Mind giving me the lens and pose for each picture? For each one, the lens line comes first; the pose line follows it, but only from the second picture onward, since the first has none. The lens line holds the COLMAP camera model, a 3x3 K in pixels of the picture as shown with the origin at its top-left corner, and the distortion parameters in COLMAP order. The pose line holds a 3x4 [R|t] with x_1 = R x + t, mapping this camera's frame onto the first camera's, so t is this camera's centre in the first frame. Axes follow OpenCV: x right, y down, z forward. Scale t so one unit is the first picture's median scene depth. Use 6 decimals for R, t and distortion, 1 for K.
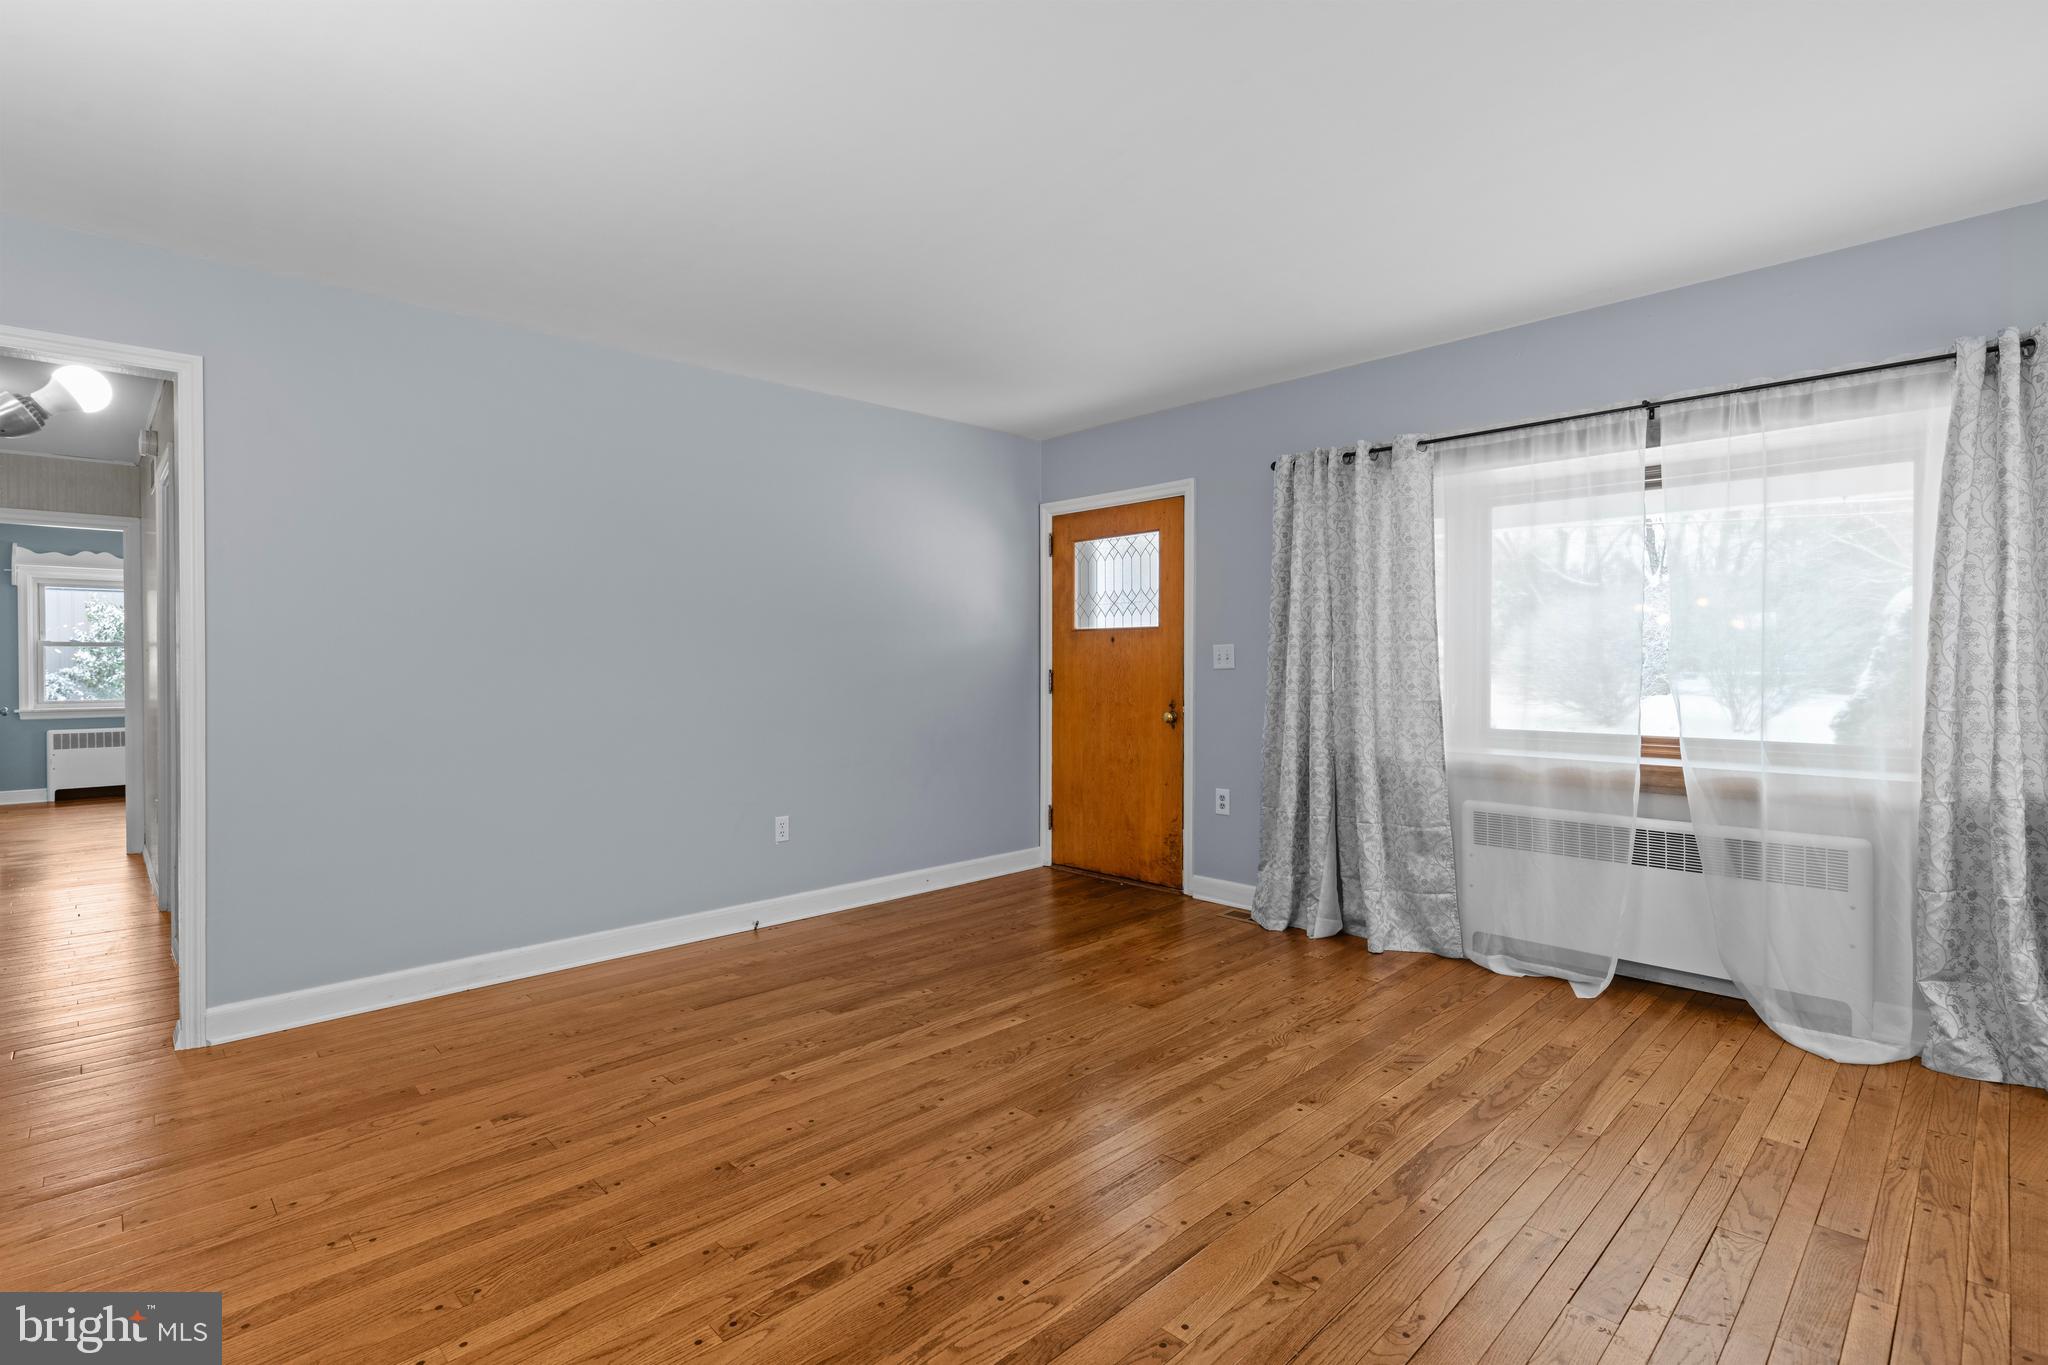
lens RADIAL K [[955.6, 0, 1009.9], [0, 955.6, 675.5], [0, 0, 1]] dist [-0.001192, -0.000192]
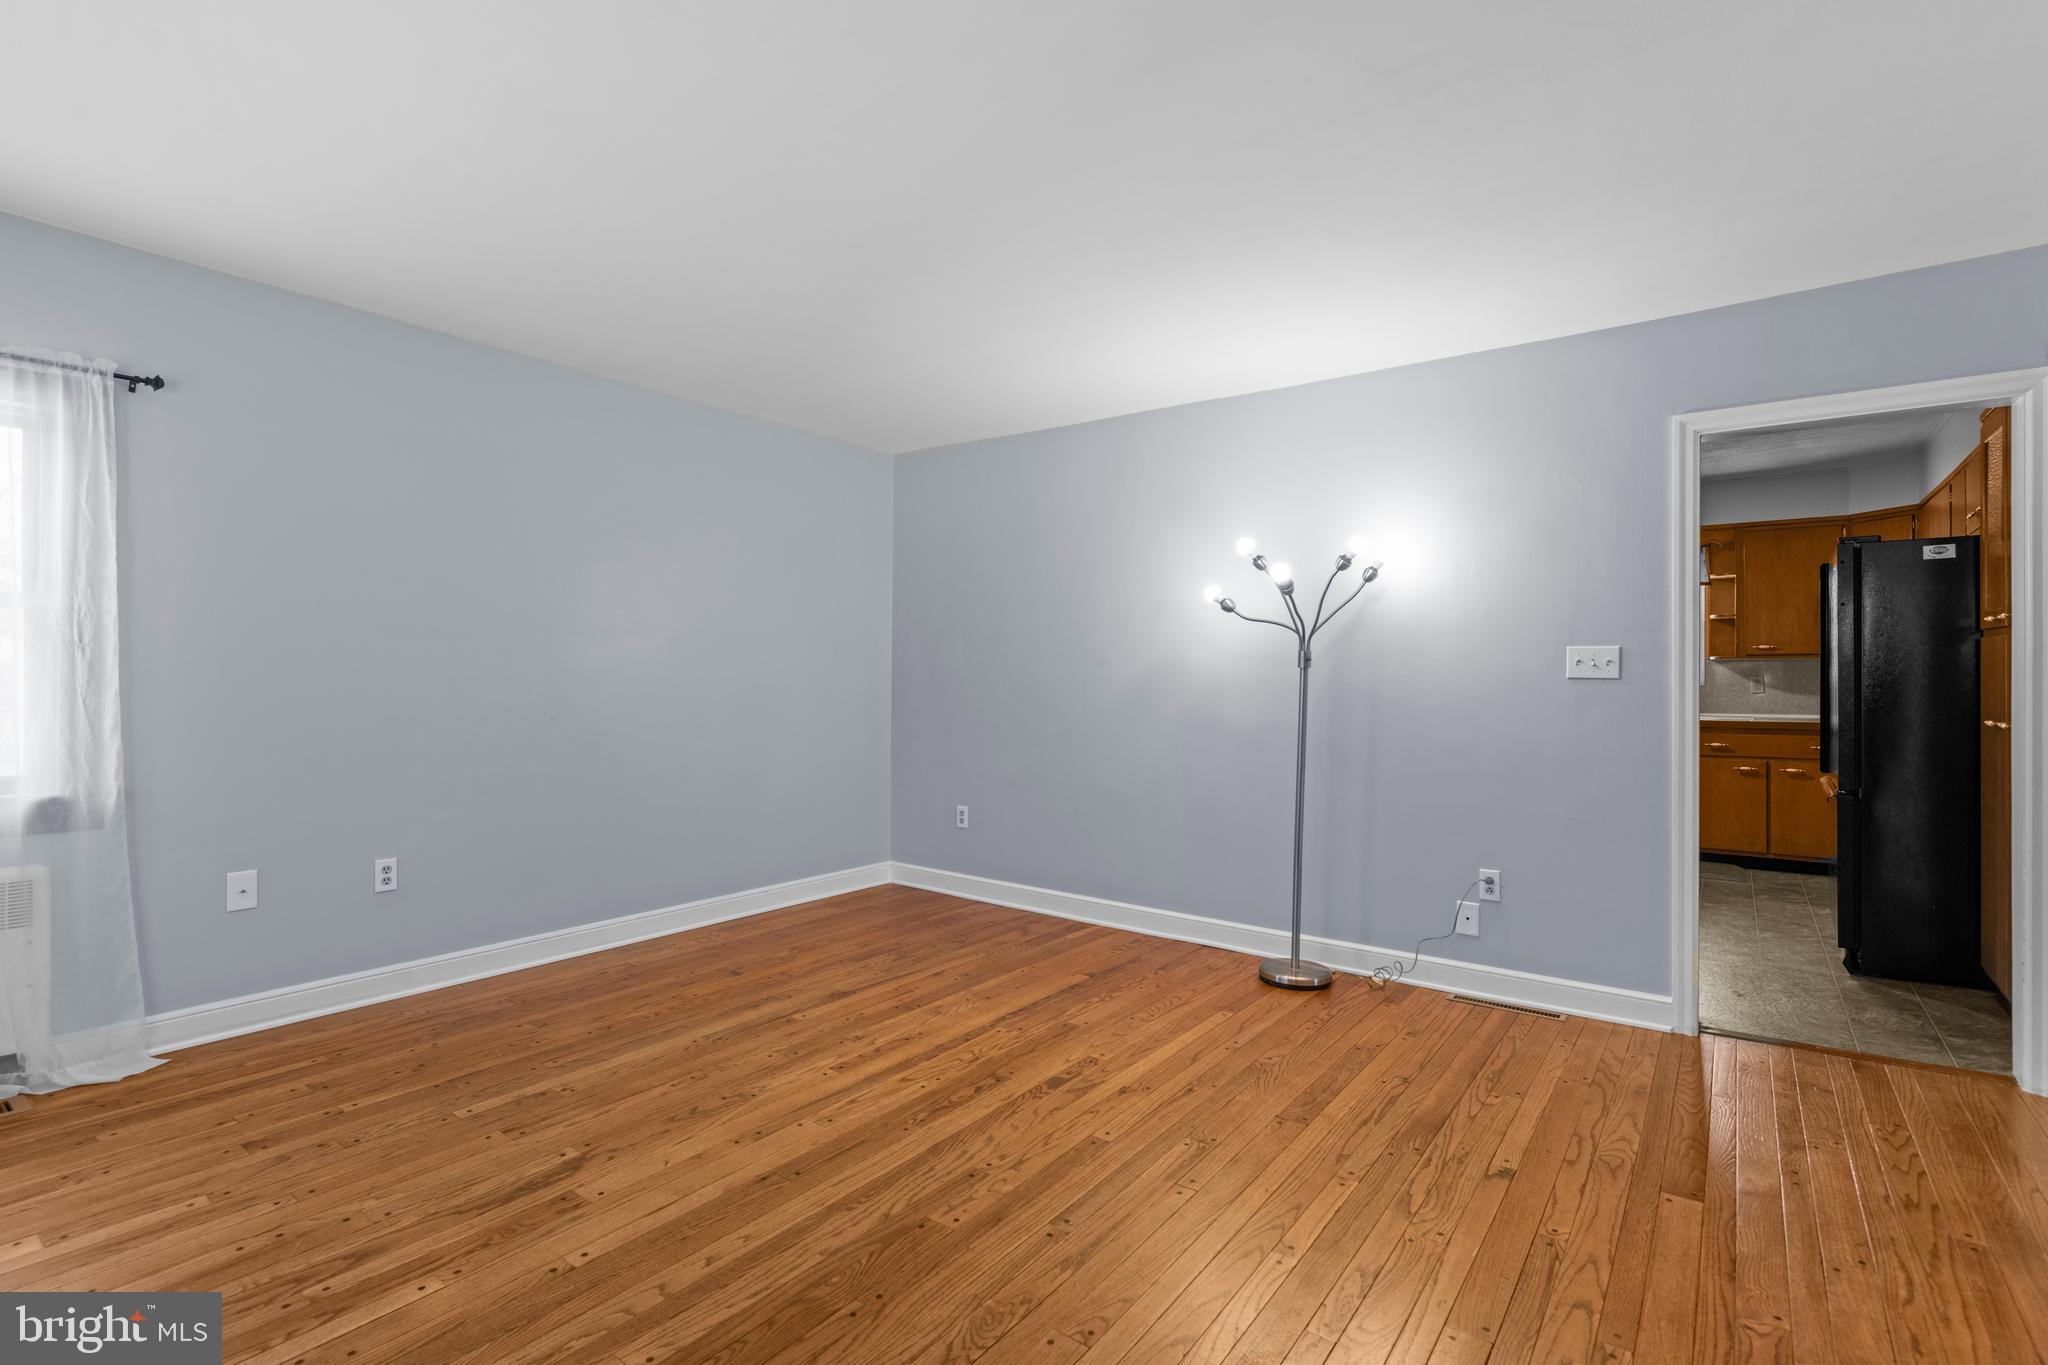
lens RADIAL K [[965.5, 0, 1010.1], [0, 965.5, 672.2], [0, 0, 1]] dist [0.000399, -0.000126]
pose [[-0.987871, -0.002738, -0.155253, 0.062950], [-0.003858, 0.999969, 0.006912, -0.016528], [0.155229, 0.007428, -0.987851, 1.327451]]
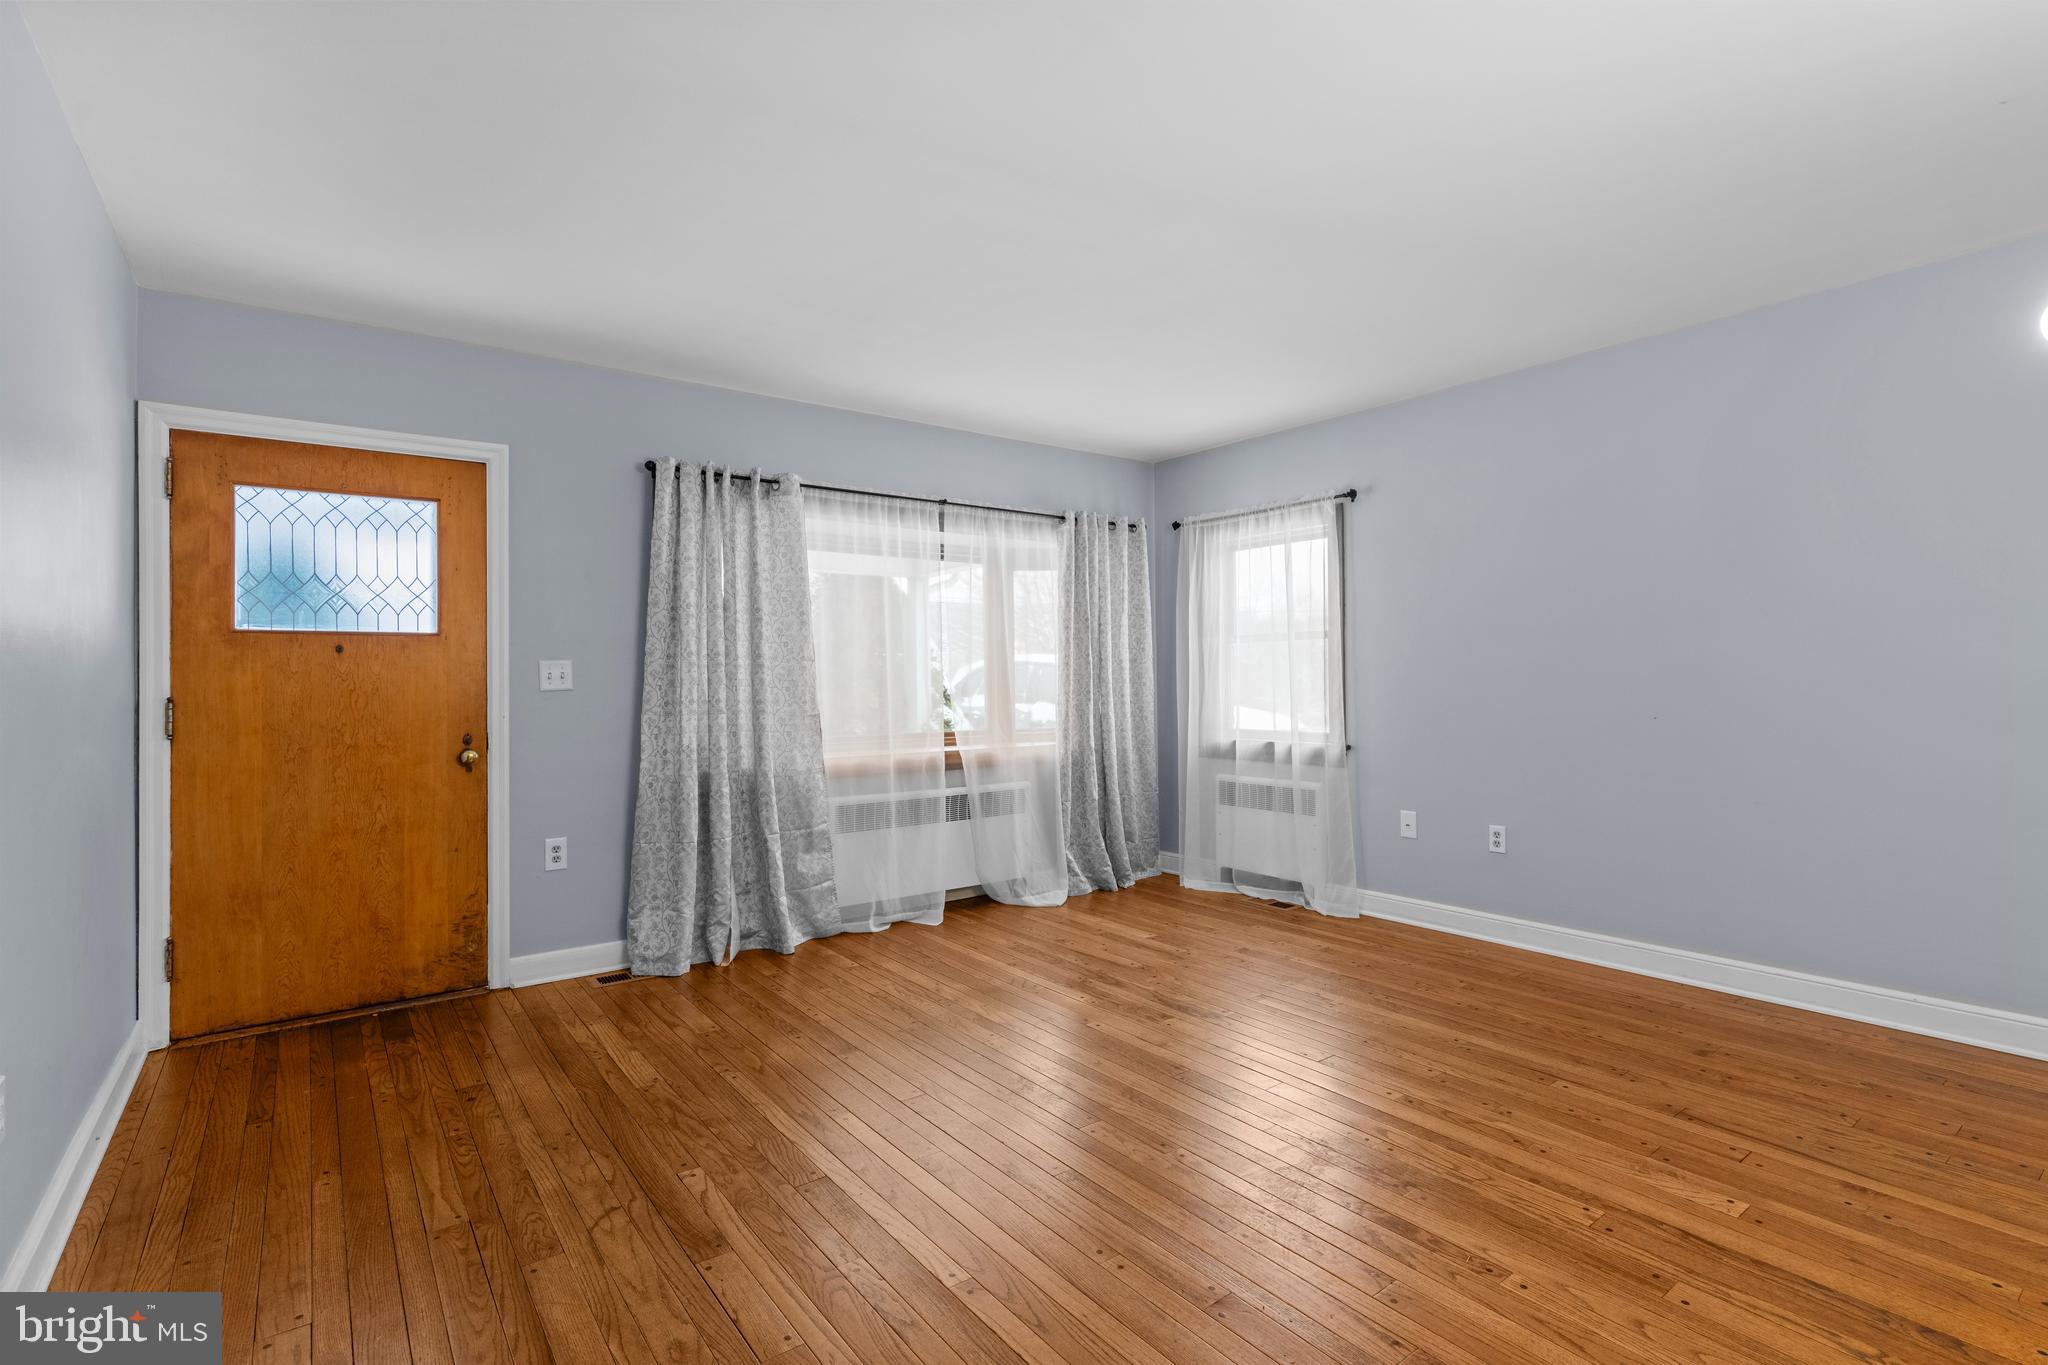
lens RADIAL K [[955.6, 0, 1009.9], [0, 955.6, 675.5], [0, 0, 1]] dist [-0.001192, -0.000192]
pose [[0.130435, 0.006565, 0.991435, -0.719722], [0.022435, 0.999702, -0.009572, -0.004144], [-0.991203, 0.023492, 0.130249, 0.684938]]
